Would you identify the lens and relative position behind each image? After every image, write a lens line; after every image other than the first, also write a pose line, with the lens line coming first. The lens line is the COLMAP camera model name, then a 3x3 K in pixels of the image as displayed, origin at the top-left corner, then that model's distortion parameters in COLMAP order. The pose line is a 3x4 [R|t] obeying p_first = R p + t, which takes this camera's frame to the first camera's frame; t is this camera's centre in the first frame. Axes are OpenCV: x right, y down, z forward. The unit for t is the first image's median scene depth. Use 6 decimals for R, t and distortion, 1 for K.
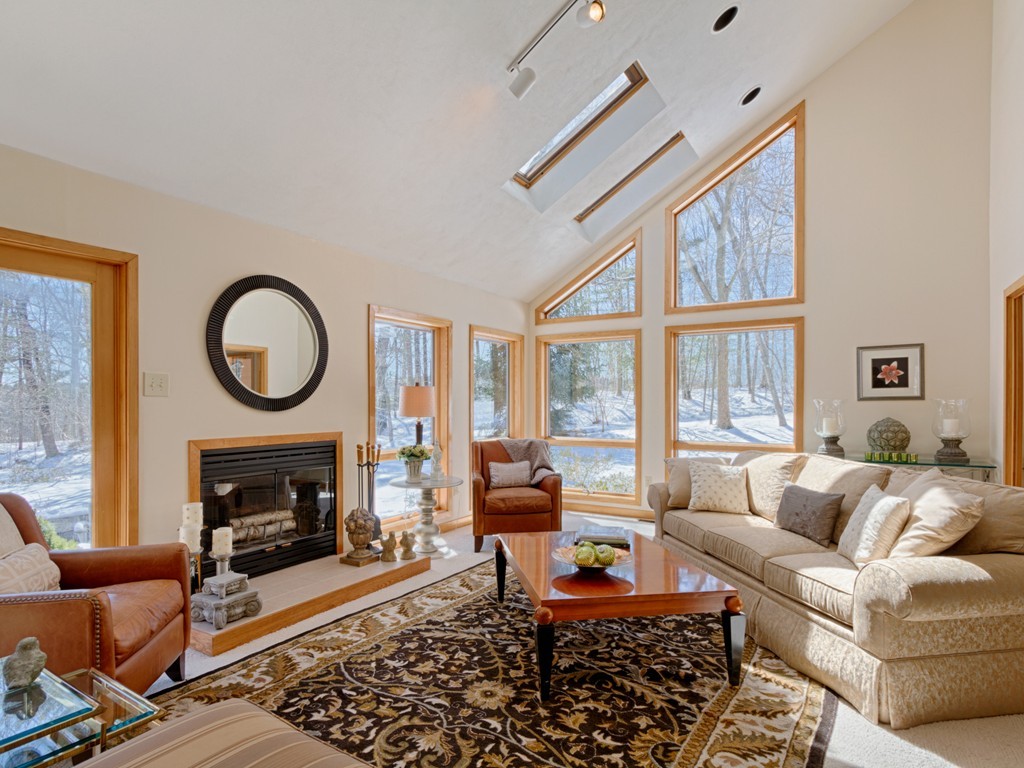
lens RADIAL K [[540.7, 0, 512.4], [0, 540.7, 391.9], [0, 0, 1]] dist [0.004176, -0.000457]
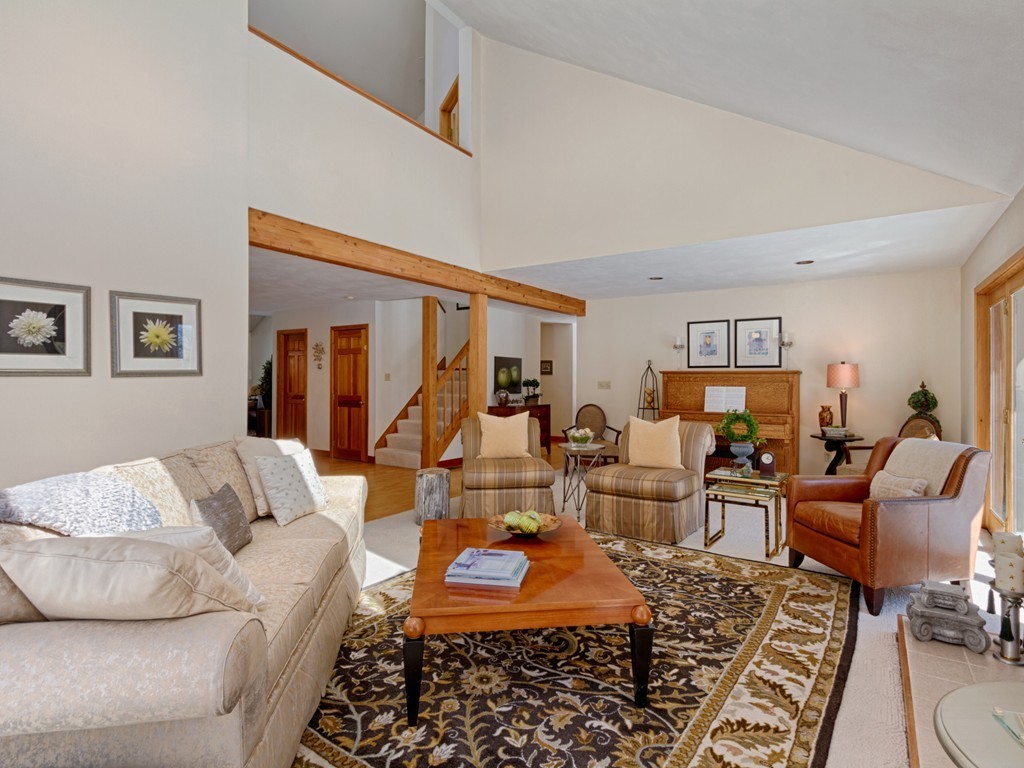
lens RADIAL K [[540.7, 0, 513.4], [0, 540.7, 384.6], [0, 0, 1]] dist [0.004176, -0.000457]
pose [[-0.999061, -0.007250, 0.042724, 0.120216], [-0.007678, 0.999922, -0.009857, 0.038747], [-0.042649, -0.010176, -0.999038, 1.996586]]
